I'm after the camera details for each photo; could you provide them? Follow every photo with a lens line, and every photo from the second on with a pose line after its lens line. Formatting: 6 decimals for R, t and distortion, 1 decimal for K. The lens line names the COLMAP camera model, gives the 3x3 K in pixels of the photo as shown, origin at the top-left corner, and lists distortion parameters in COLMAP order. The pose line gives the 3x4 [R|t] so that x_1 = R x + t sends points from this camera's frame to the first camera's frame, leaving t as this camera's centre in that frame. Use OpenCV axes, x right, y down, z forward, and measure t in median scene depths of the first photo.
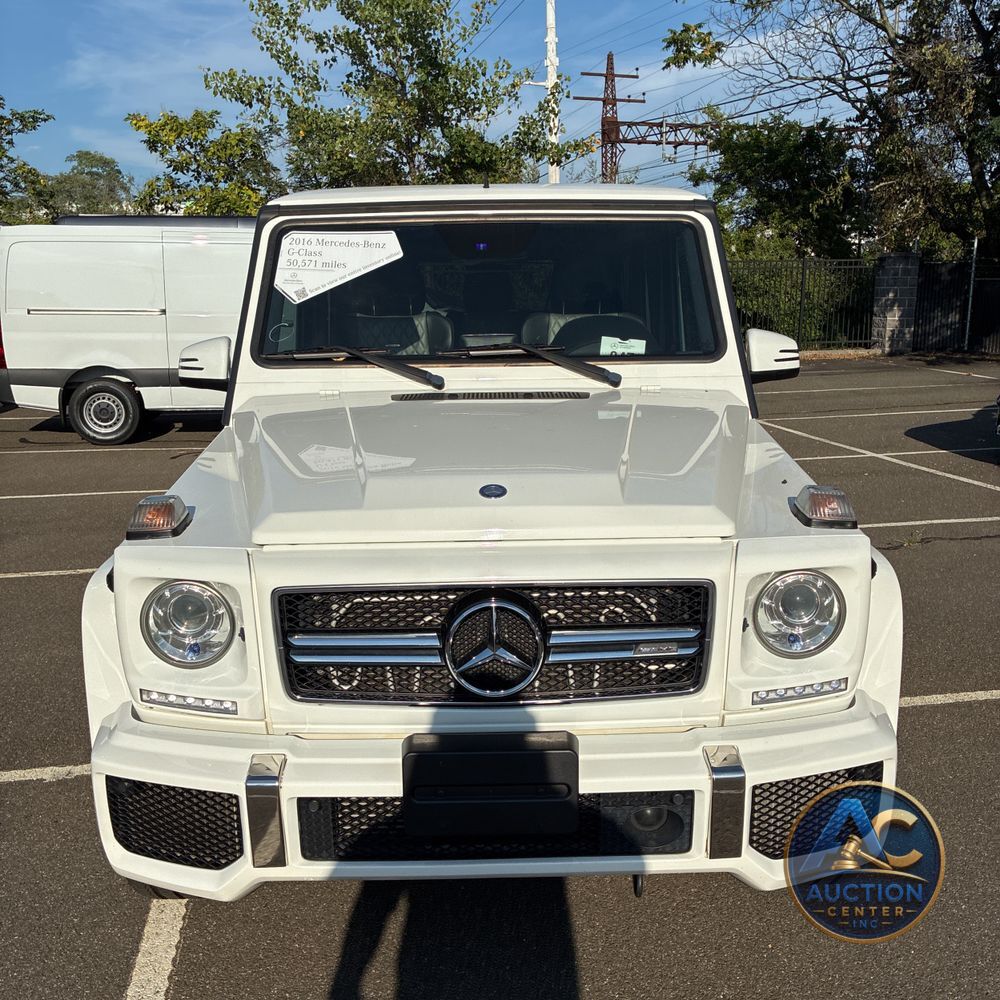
lens RADIAL K [[1011.0, 0, 500.0], [0, 1011.0, 500.0], [0, 0, 1]] dist [0.009766, 0.009095]
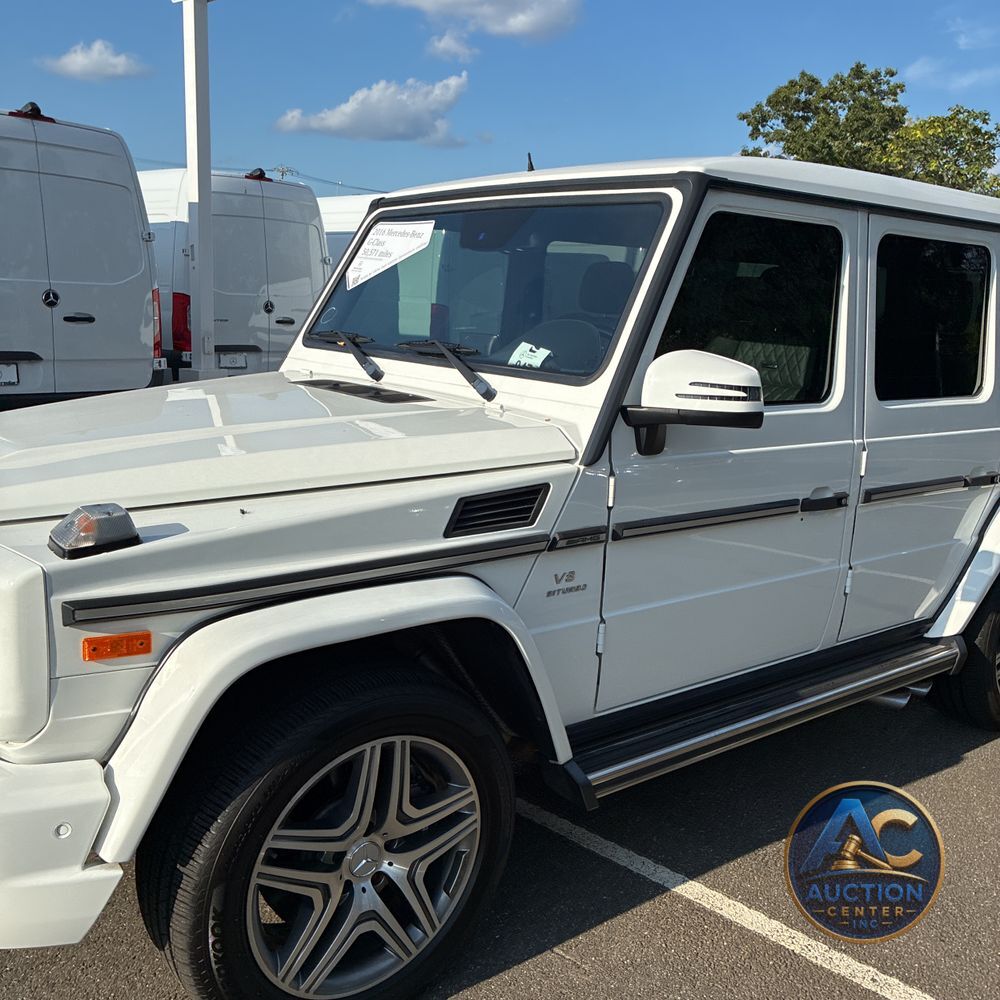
lens RADIAL K [[1018.3, 0, 500.0], [0, 1018.3, 500.0], [0, 0, 1]] dist [0.001618, 0.009274]
pose [[0.609827, 0.192947, -0.768689, 0.740391], [-0.205376, 0.975253, 0.081864, -0.097909], [0.765462, 0.107947, 0.634362, 0.460021]]
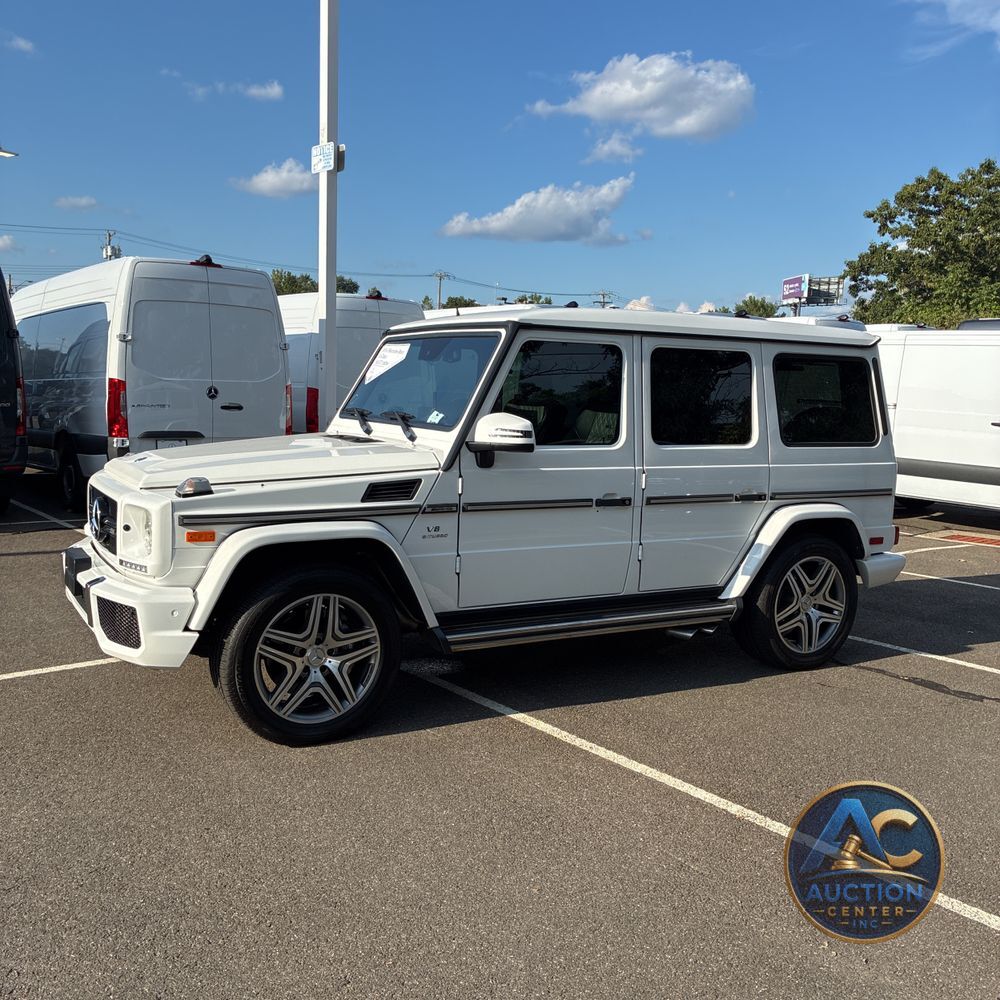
lens RADIAL K [[1010.3, 0, 511.1], [0, 1010.3, 483.3], [0, 0, 1]] dist [0.009300, 0.027384]
pose [[0.493187, 0.112435, -0.862627, 1.443789], [-0.206708, 0.978358, 0.009339, -0.091424], [0.845008, 0.173706, 0.505754, 0.342230]]
